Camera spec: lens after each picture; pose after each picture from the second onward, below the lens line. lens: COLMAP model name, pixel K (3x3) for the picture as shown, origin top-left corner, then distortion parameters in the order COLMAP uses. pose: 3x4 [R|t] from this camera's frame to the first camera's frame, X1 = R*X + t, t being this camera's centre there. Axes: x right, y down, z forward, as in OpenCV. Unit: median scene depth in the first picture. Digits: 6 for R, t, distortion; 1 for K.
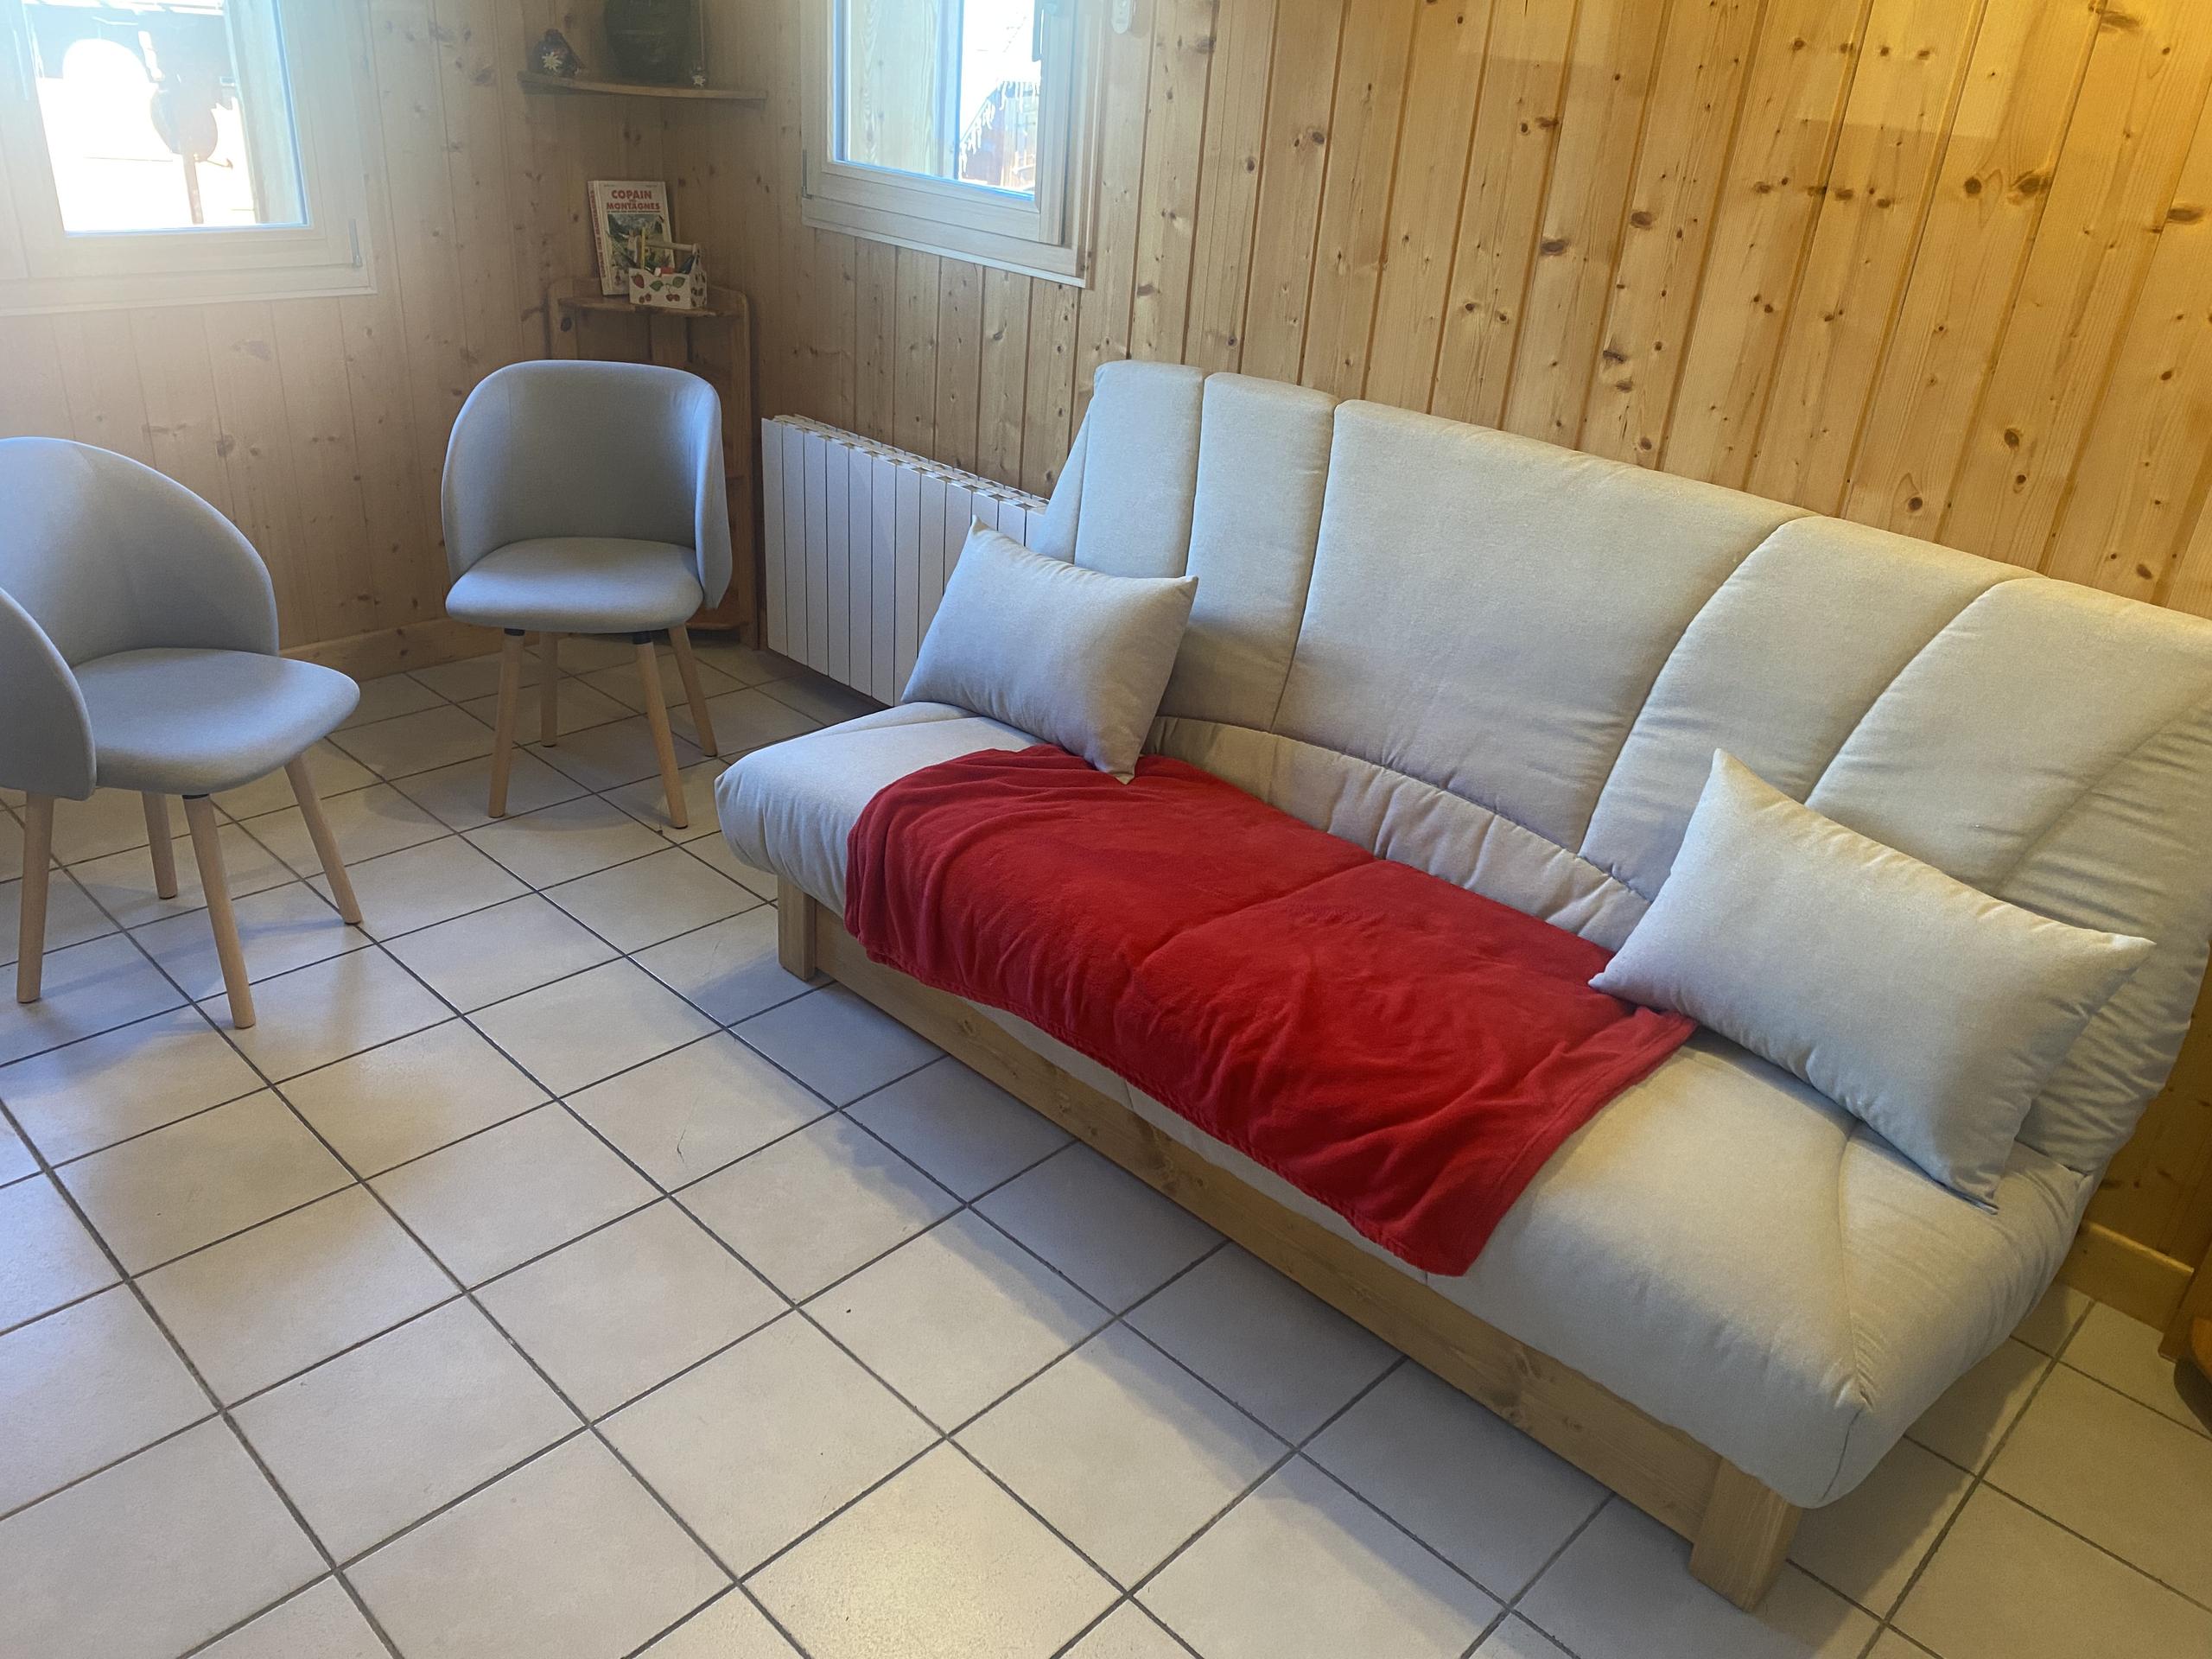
lens RADIAL K [[1670.3, 0, 1105.4], [0, 1670.3, 814.5], [0, 0, 1]] dist [0.017666, -0.005029]
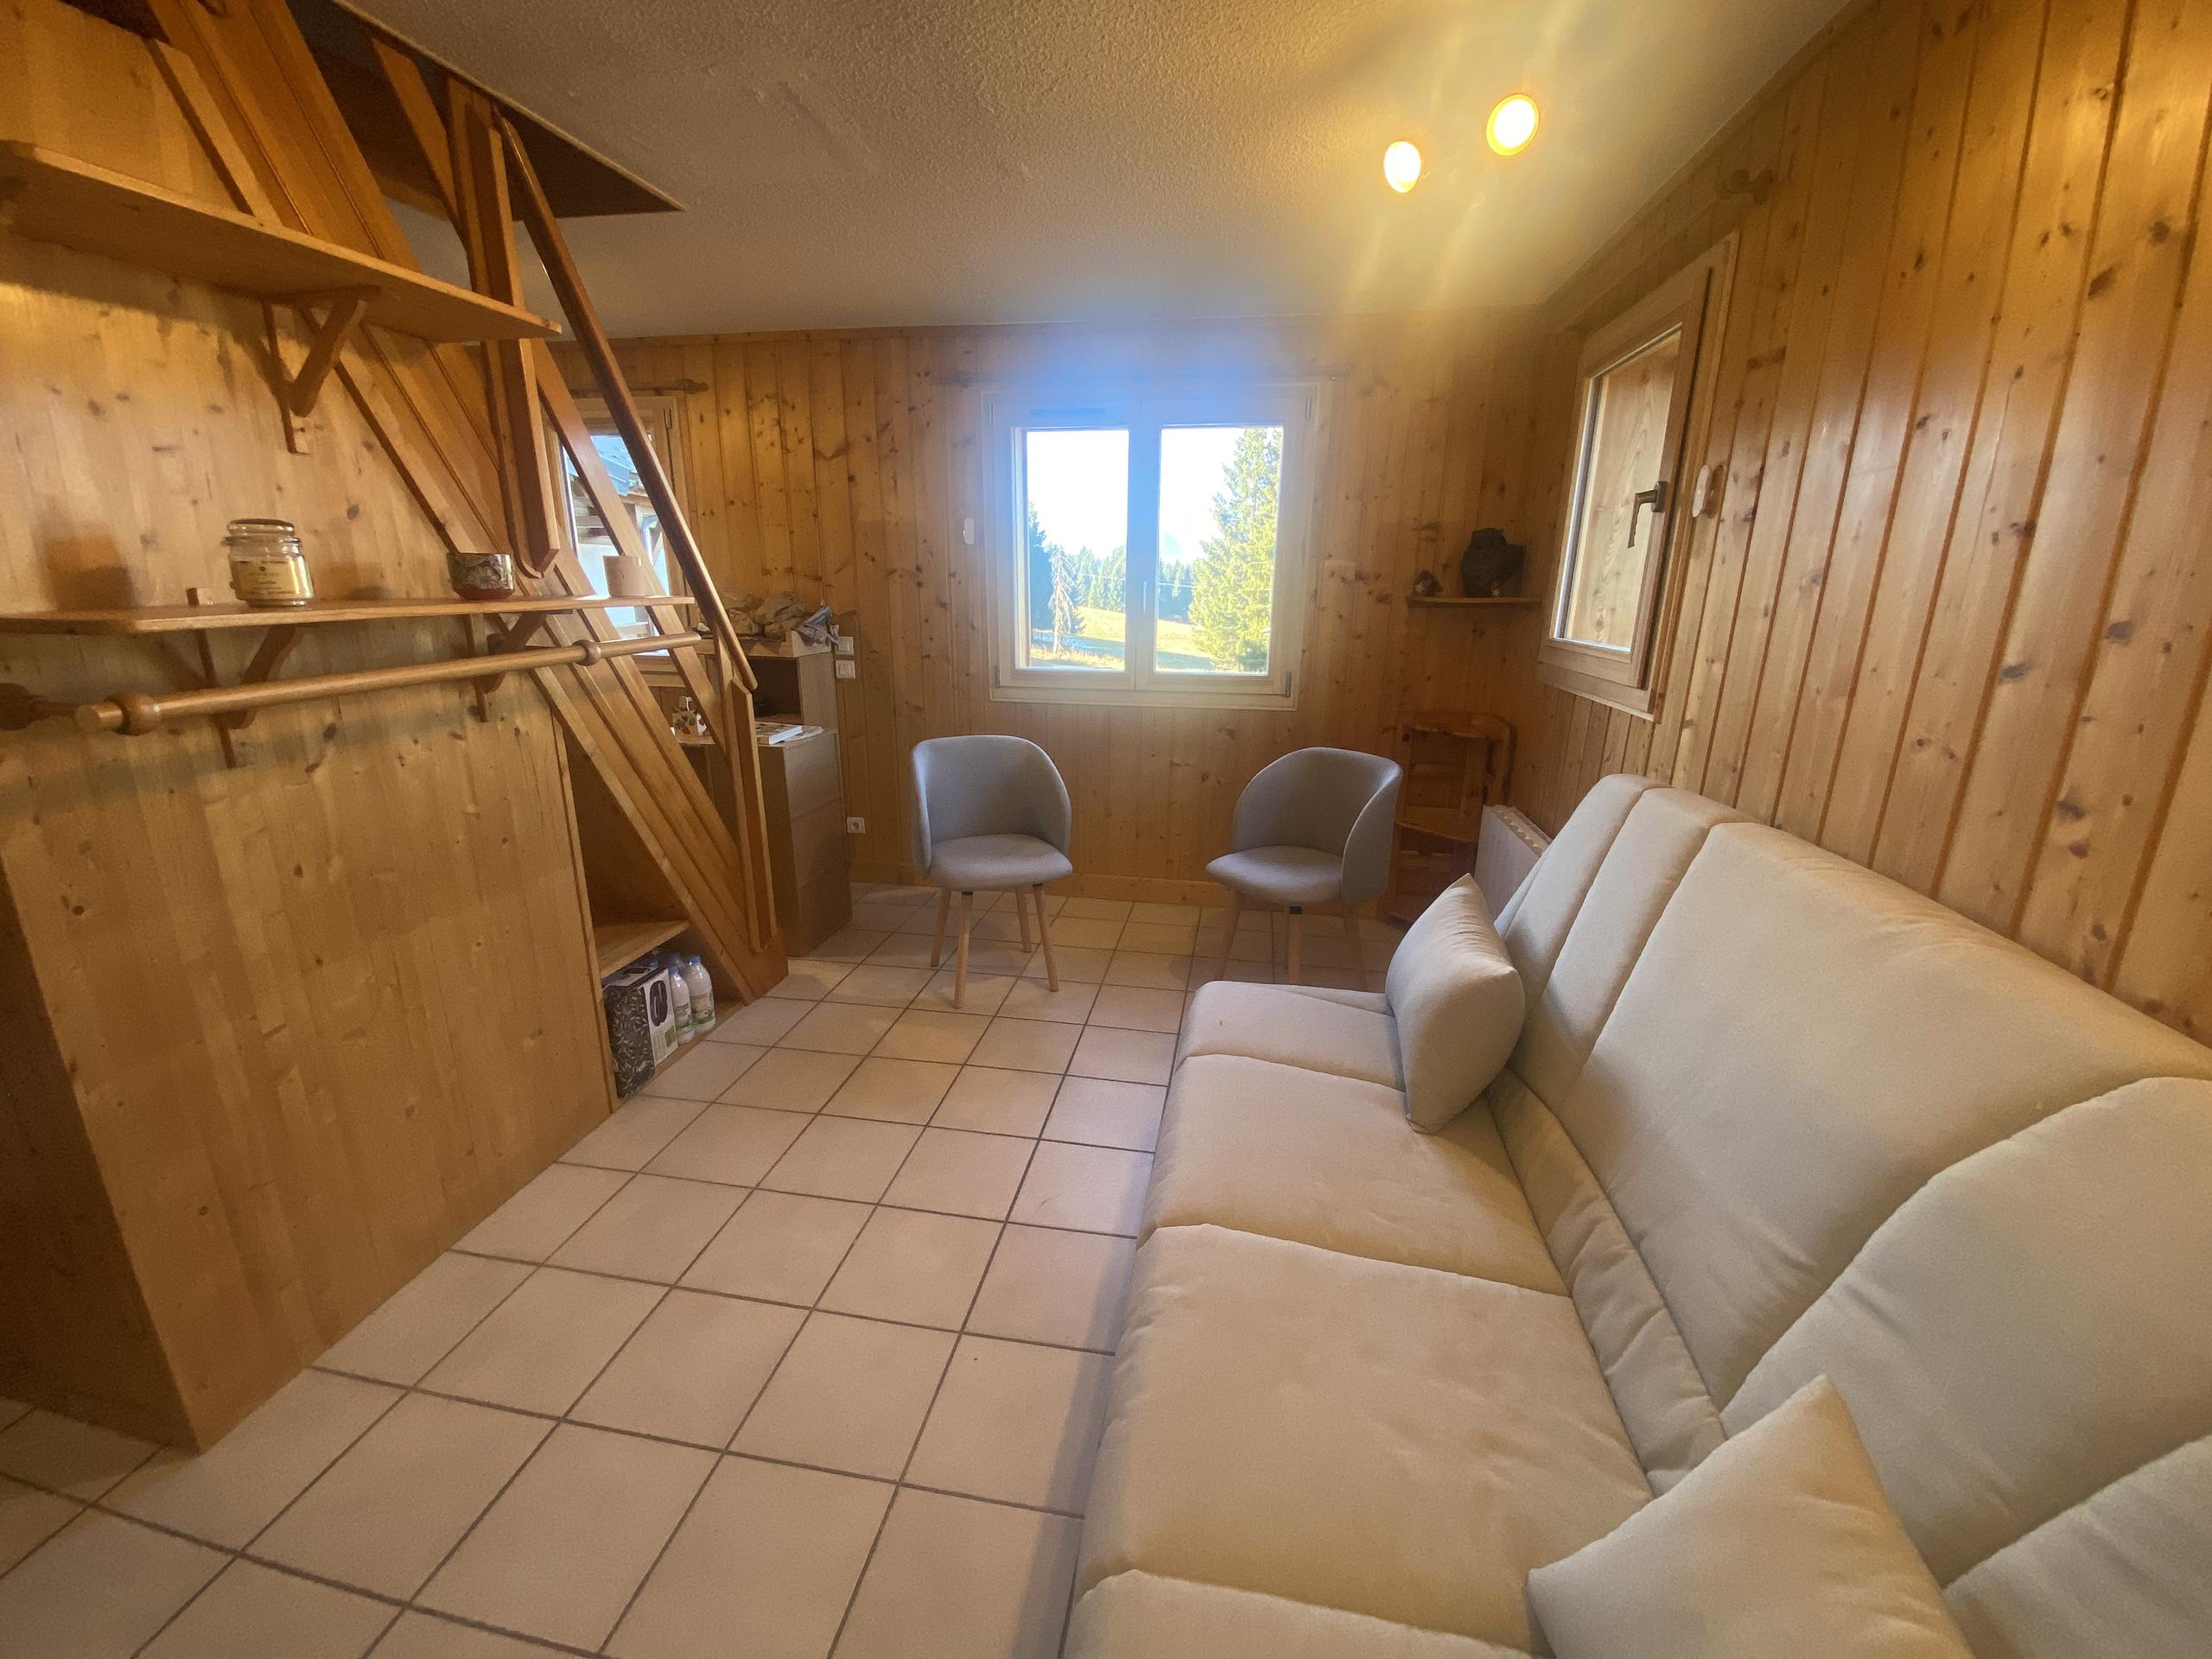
lens RADIAL K [[886.8, 0, 1106.0], [0, 886.8, 829.5], [0, 0, 1]] dist [-0.000227, -0.012523]
pose [[0.559752, 0.157198, -0.813613, 0.370640], [-0.331211, 0.942446, -0.045777, -0.103283], [0.759590, 0.295101, 0.579601, 0.443611]]
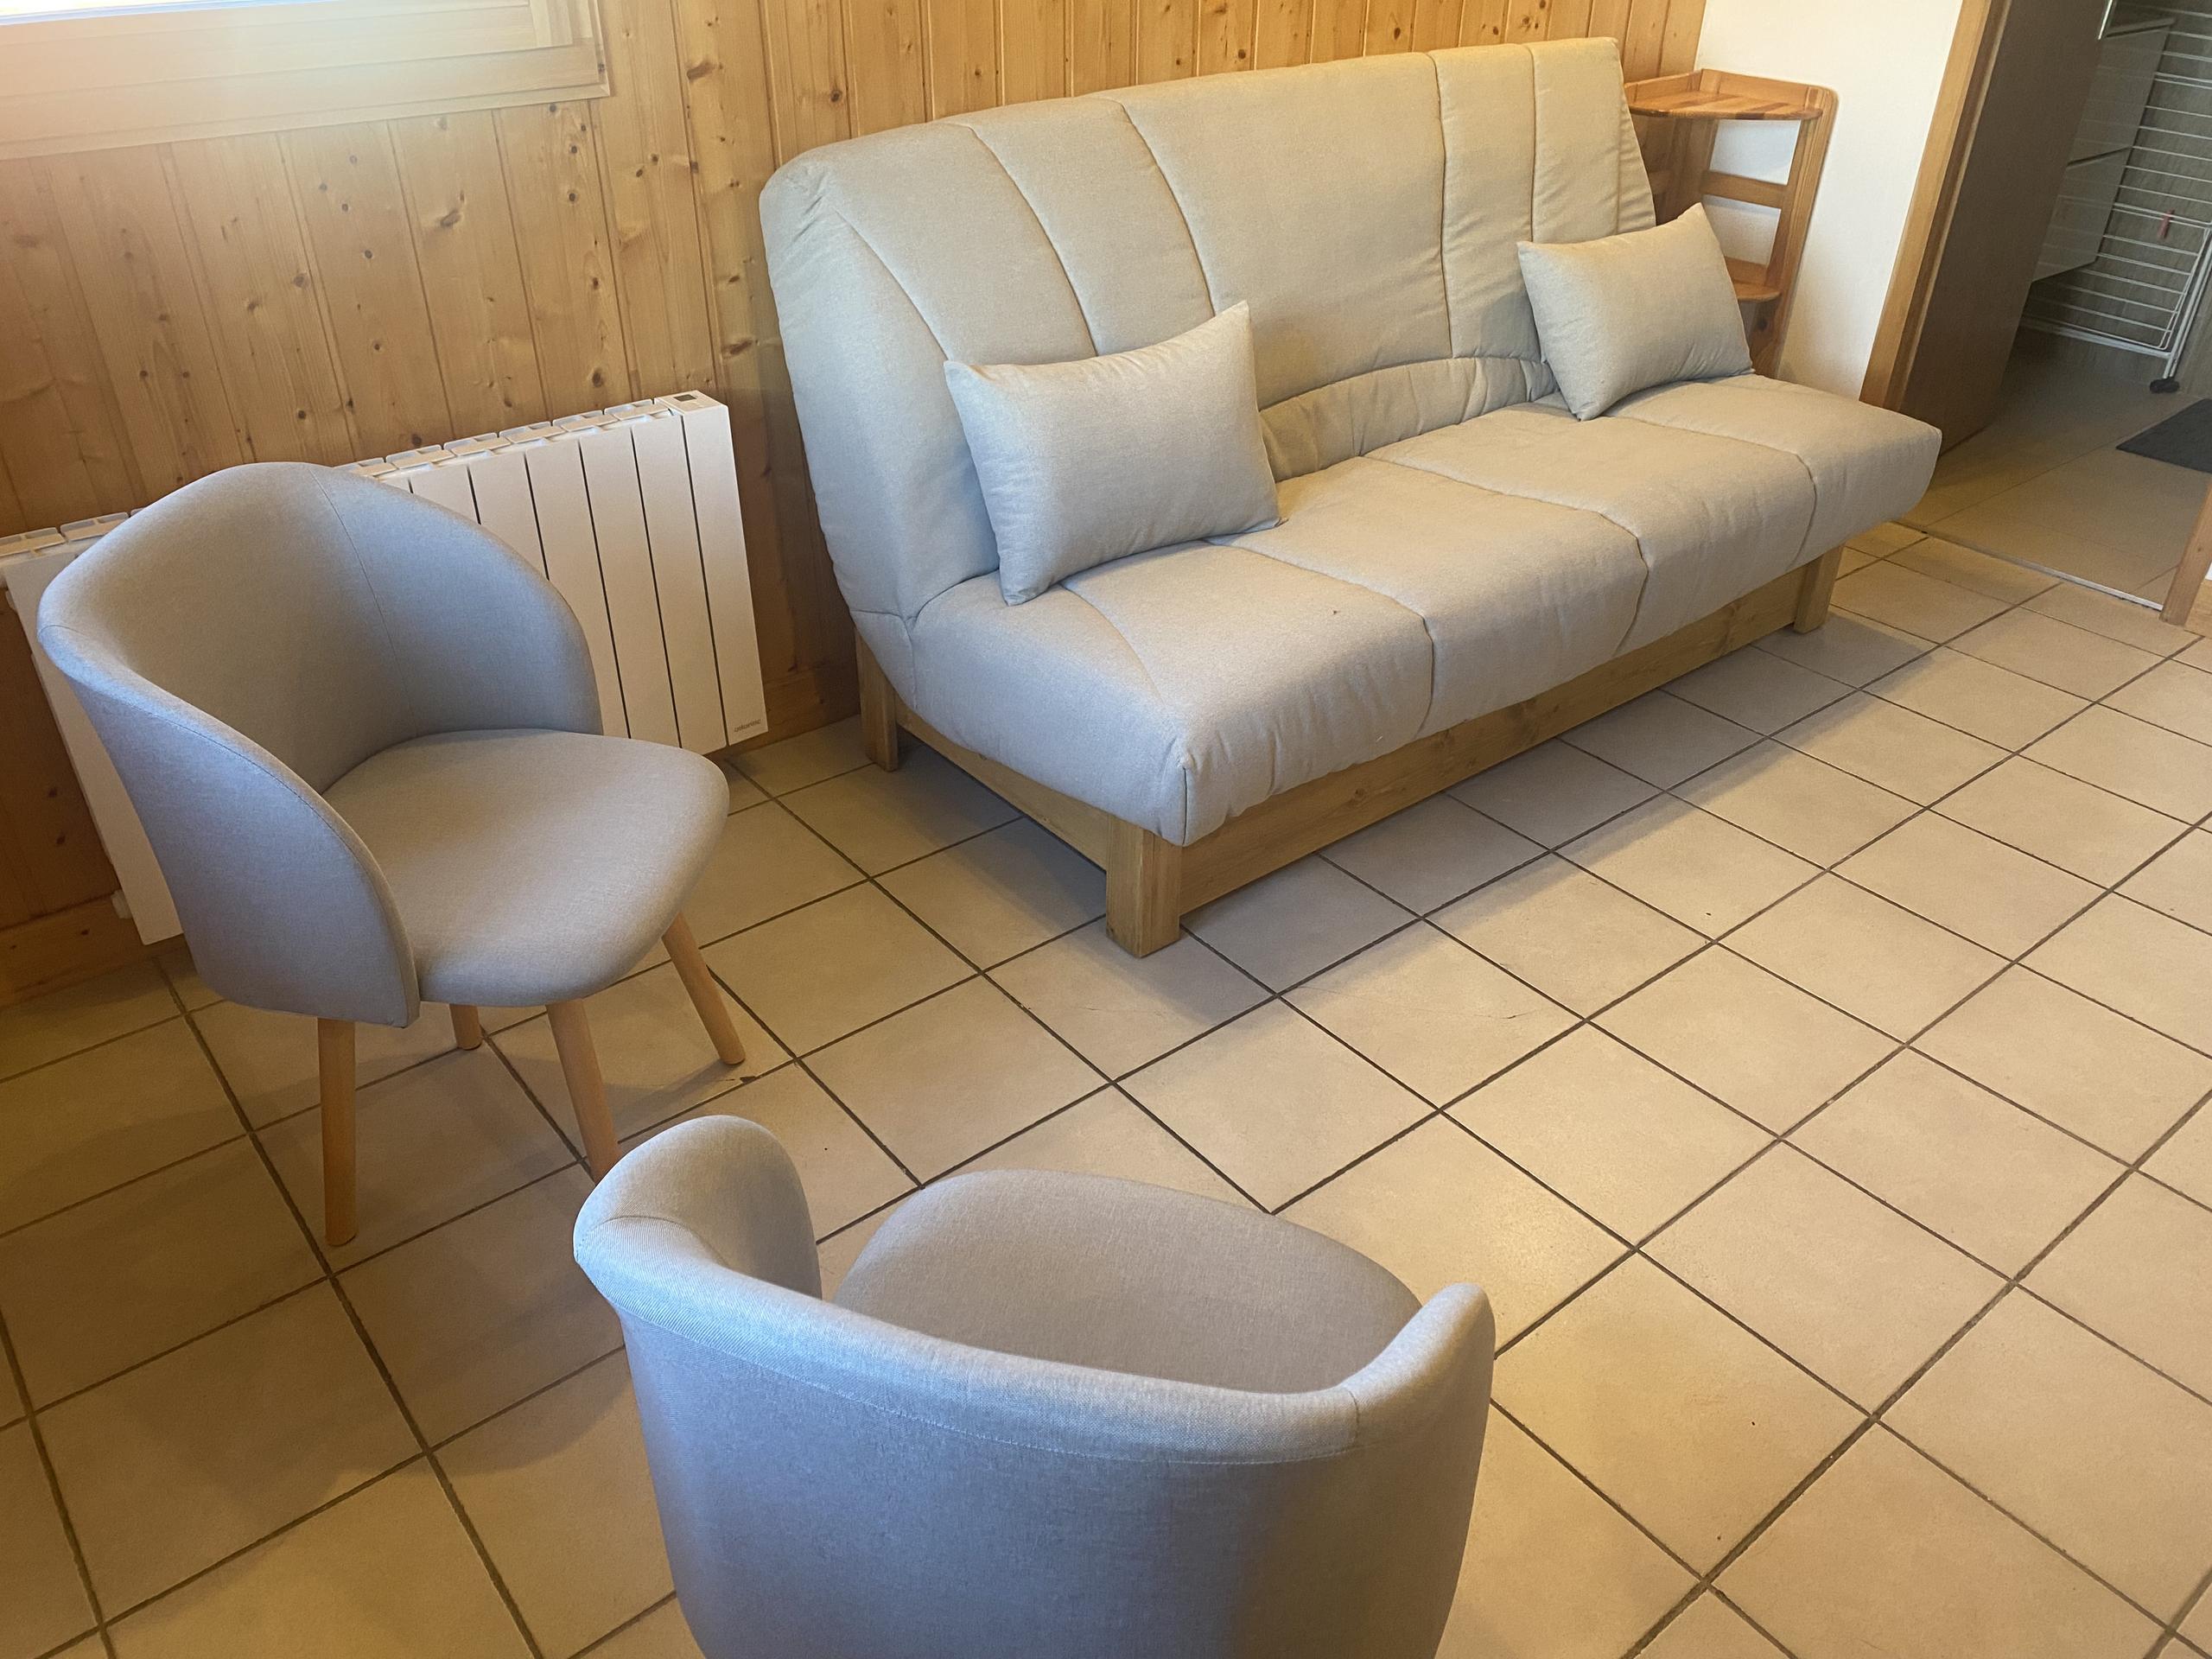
lens RADIAL K [[1700.1, 0, 1106.0], [0, 1700.1, 829.5], [0, 0, 1]] dist [0.007867, 0.004247]
pose [[0.122410, -0.585728, 0.801210, -0.942569], [0.437432, 0.756482, 0.486198, -0.422440], [-0.890881, 0.290960, 0.348818, 0.807194]]
